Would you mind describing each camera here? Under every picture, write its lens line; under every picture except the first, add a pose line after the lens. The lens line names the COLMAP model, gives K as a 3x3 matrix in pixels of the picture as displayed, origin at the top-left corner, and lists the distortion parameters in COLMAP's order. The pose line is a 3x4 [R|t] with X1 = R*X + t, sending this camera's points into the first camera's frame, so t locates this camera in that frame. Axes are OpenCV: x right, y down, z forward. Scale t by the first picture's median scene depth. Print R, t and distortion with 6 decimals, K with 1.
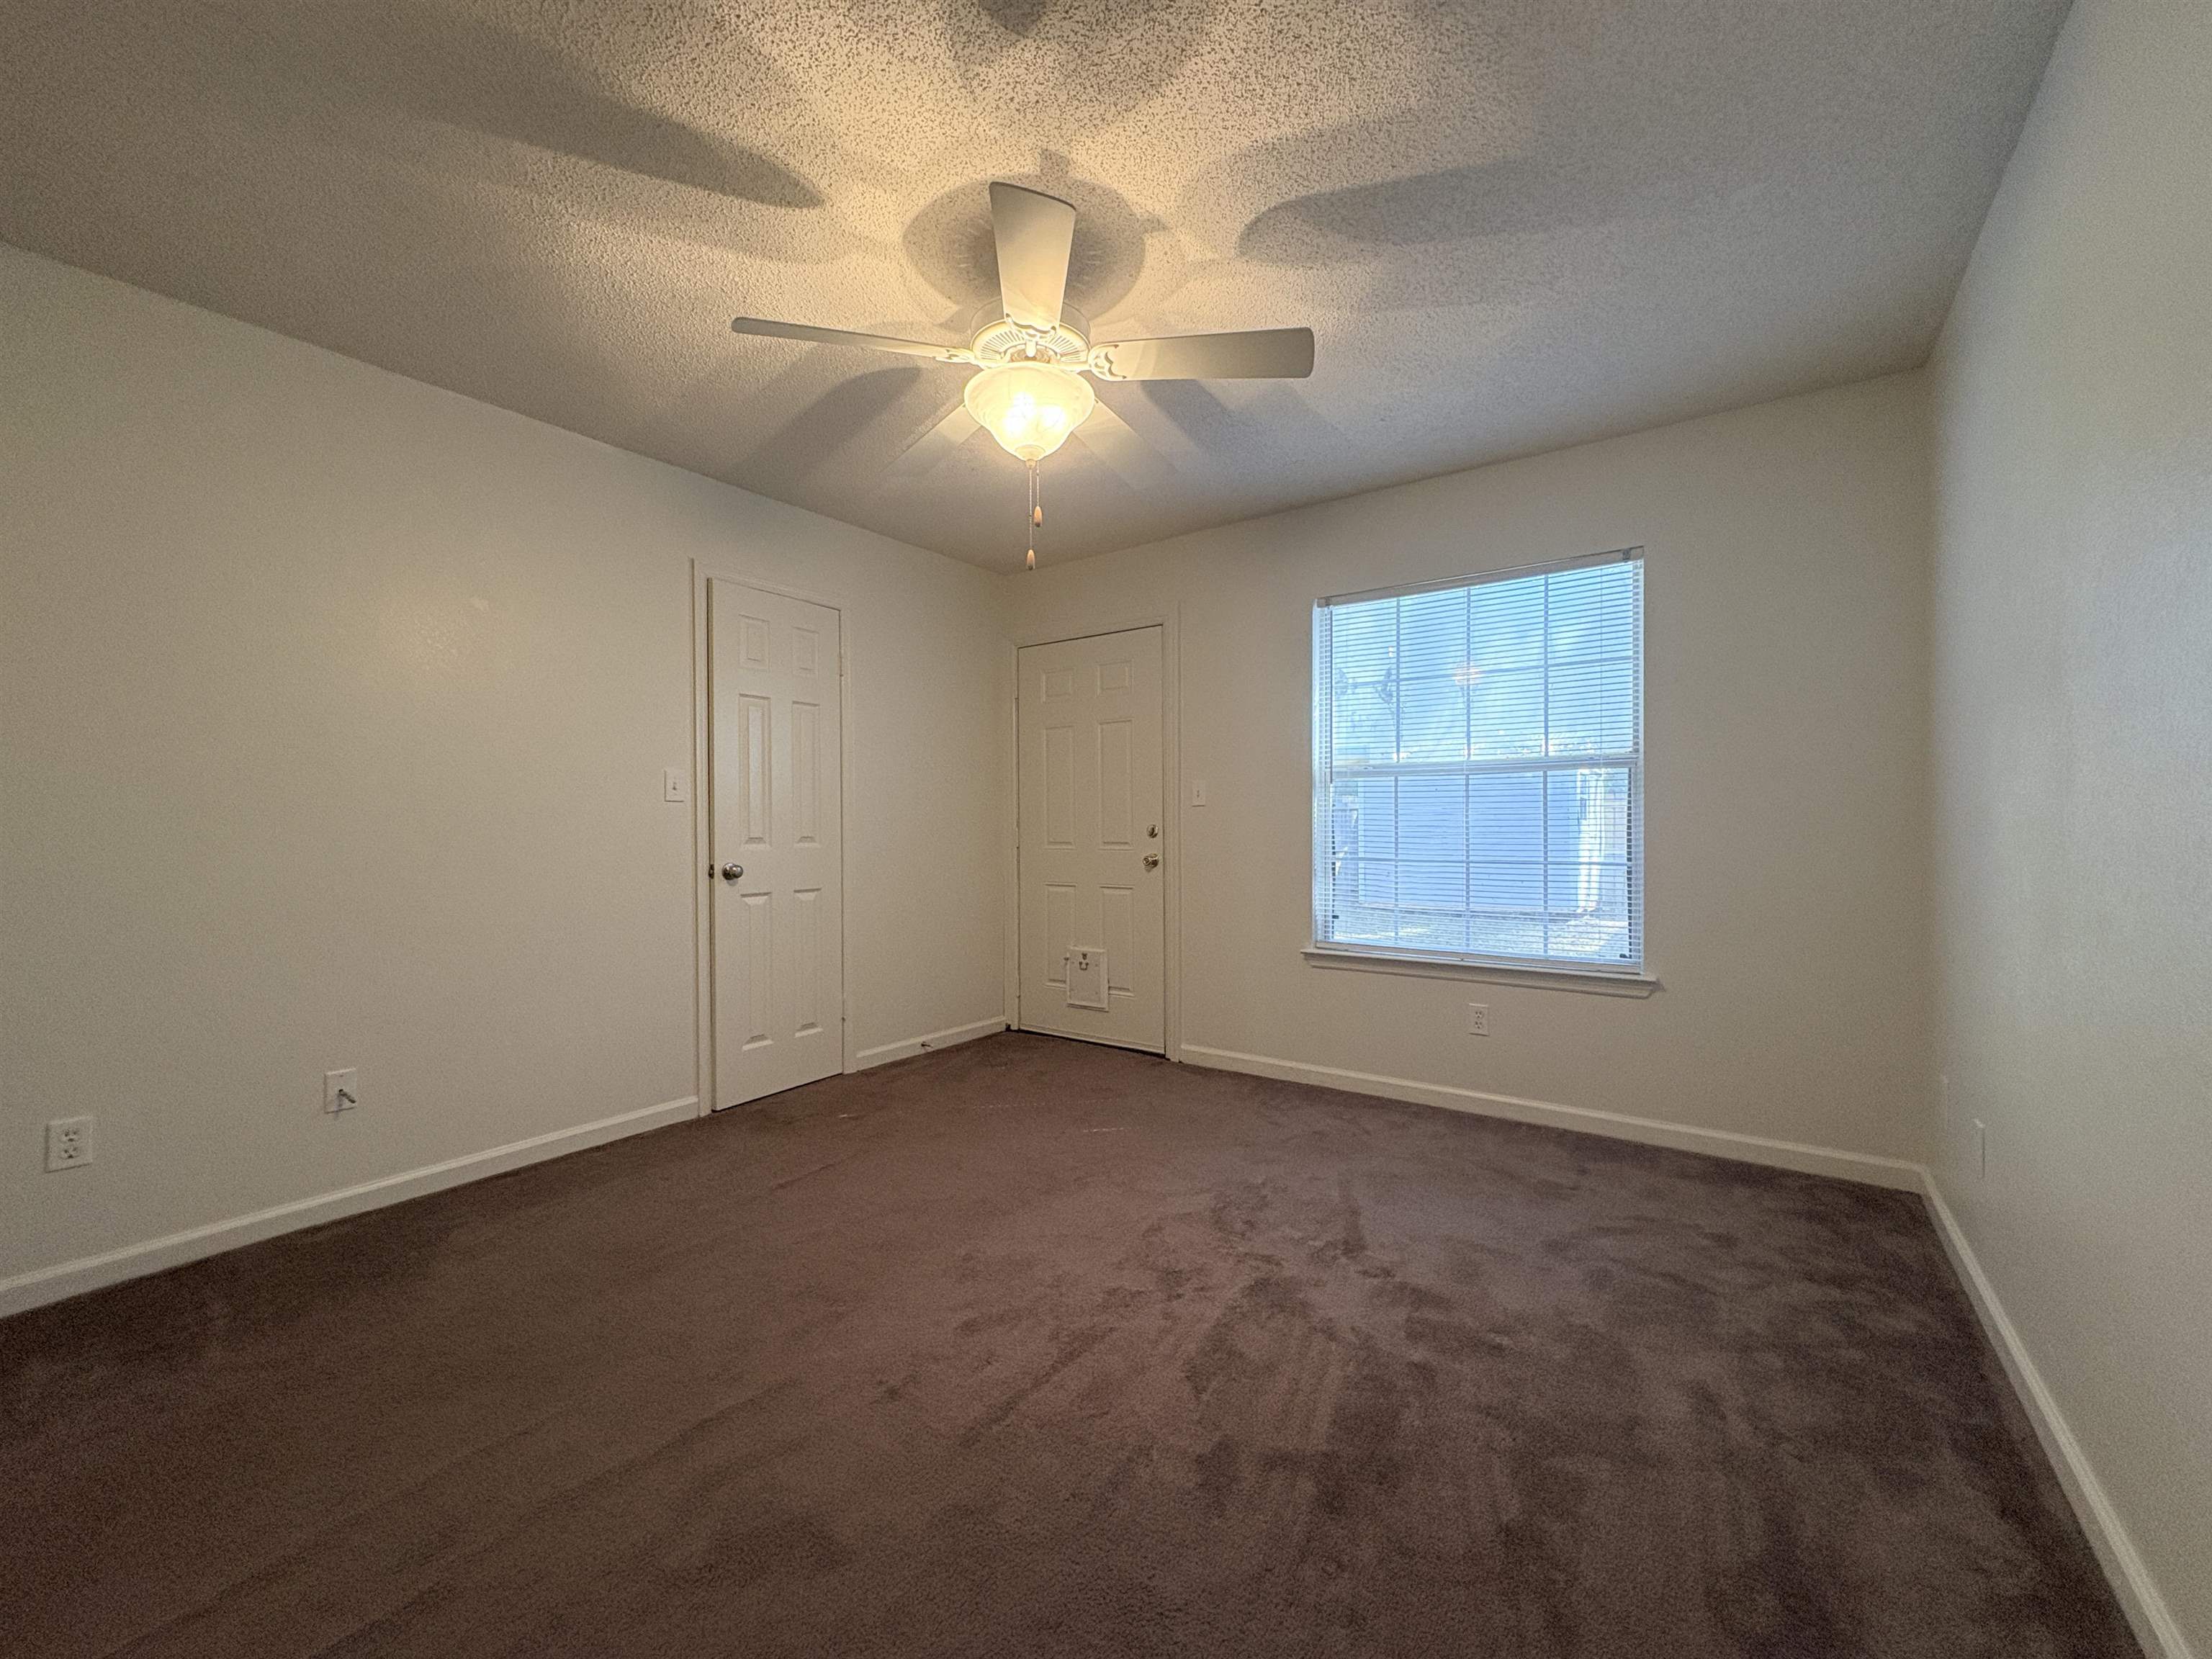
lens RADIAL K [[880.9, 0, 1106.0], [0, 880.9, 829.5], [0, 0, 1]] dist [0.003785, -0.000018]
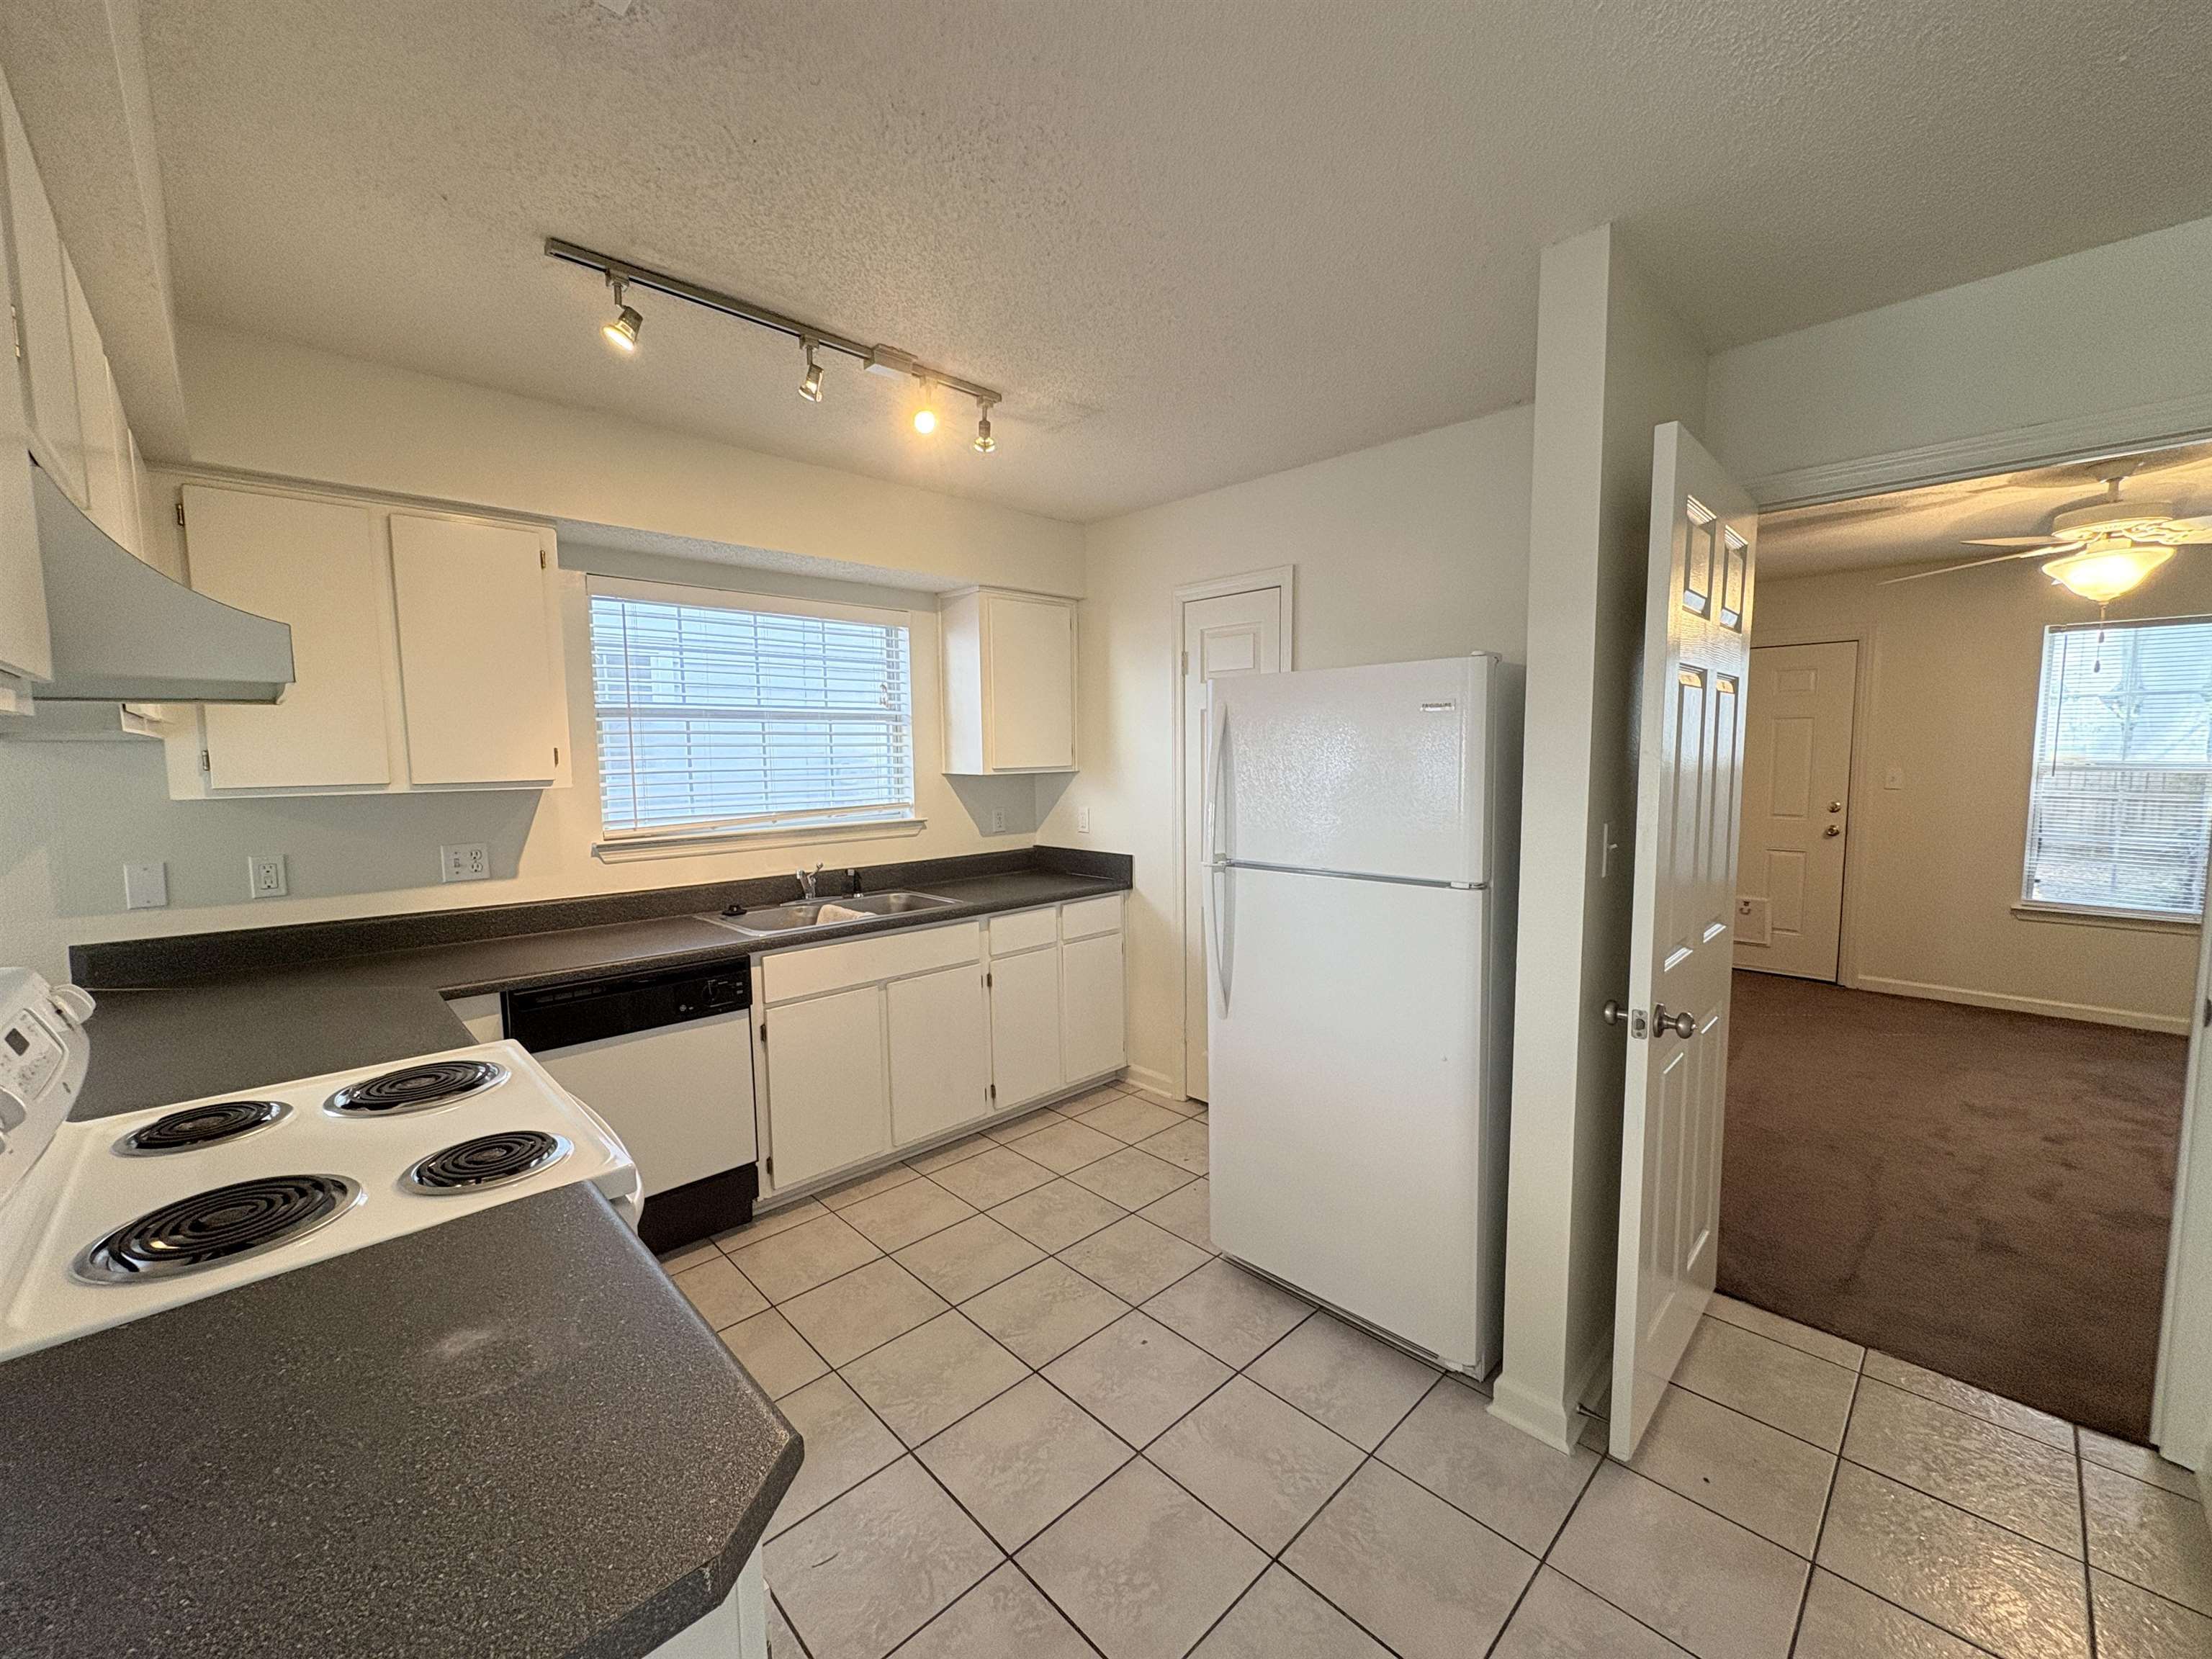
lens RADIAL K [[882.6, 0, 1106.0], [0, 882.6, 829.5], [0, 0, 1]] dist [0.002200, 0.000021]
pose [[0.986090, 0.009665, -0.165929, -1.002864], [0.004851, 0.996209, 0.086854, -0.107180], [0.166140, -0.086450, 0.982305, -0.543487]]
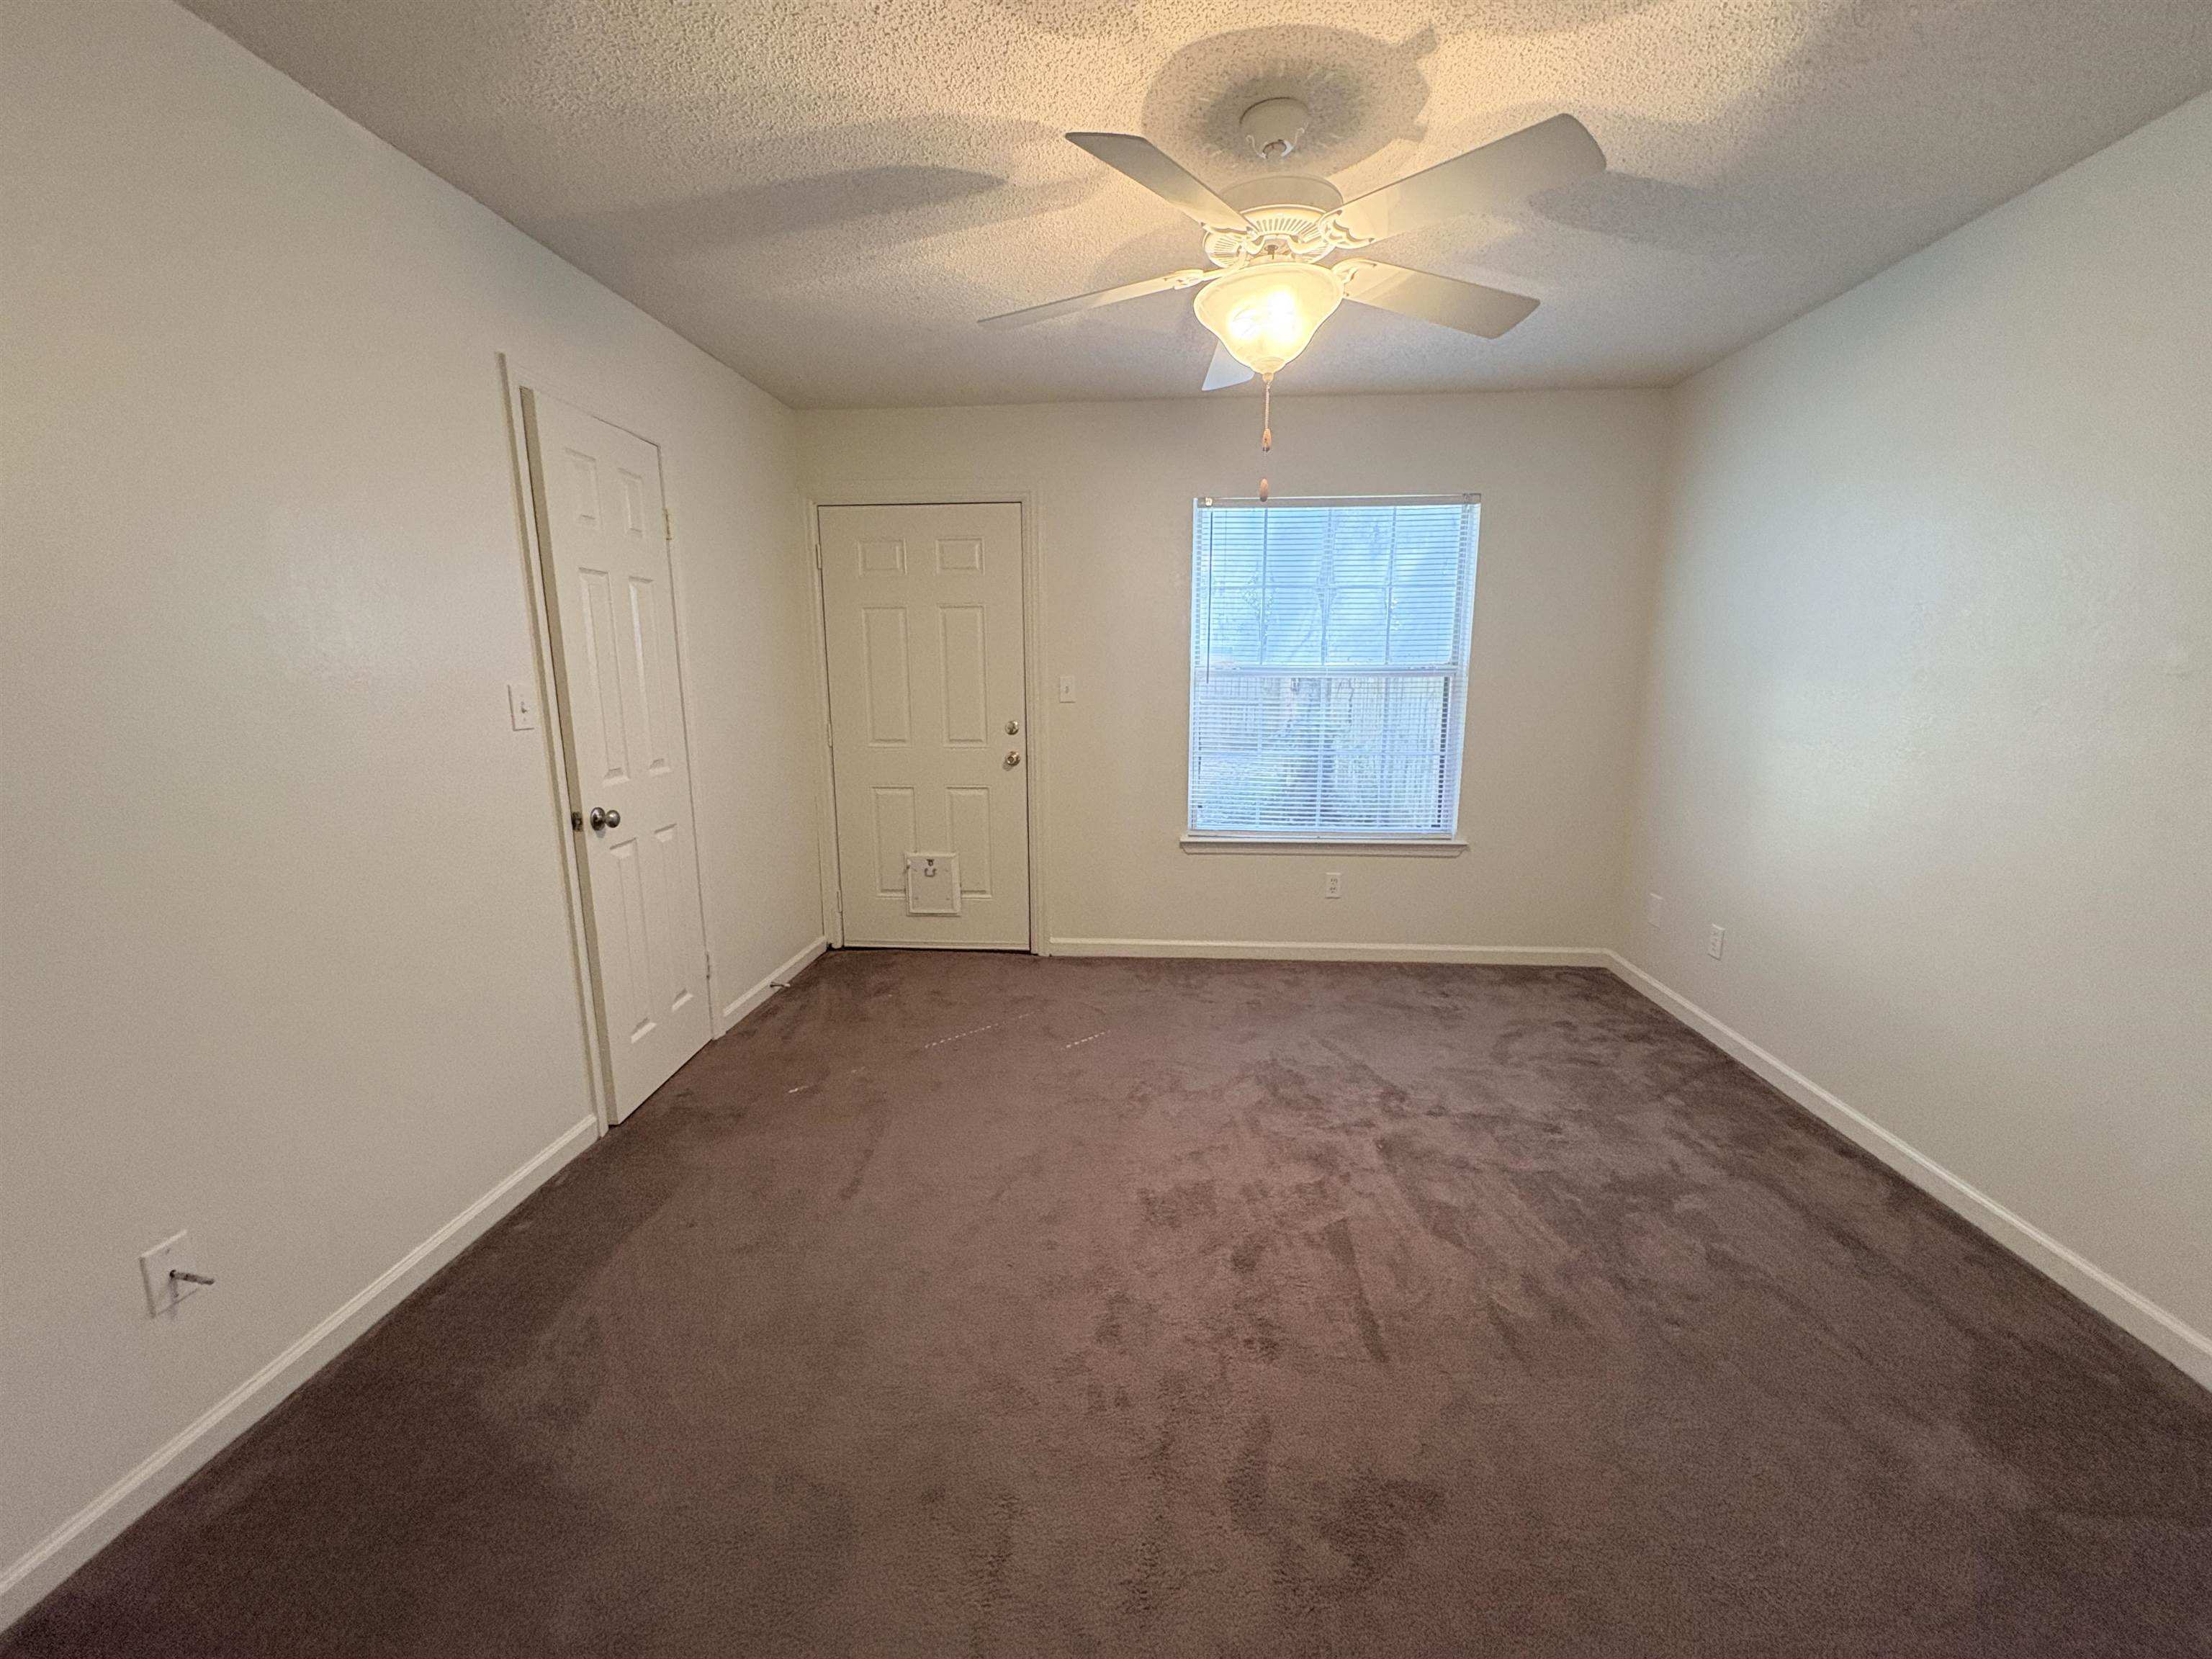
lens RADIAL K [[880.9, 0, 1106.0], [0, 880.9, 829.5], [0, 0, 1]] dist [0.003785, -0.000018]
pose [[0.851957, -0.094971, 0.514927, -0.477251], [0.001035, 0.983717, 0.179720, -0.080705], [-0.523611, -0.152581, 0.838183, 0.171985]]
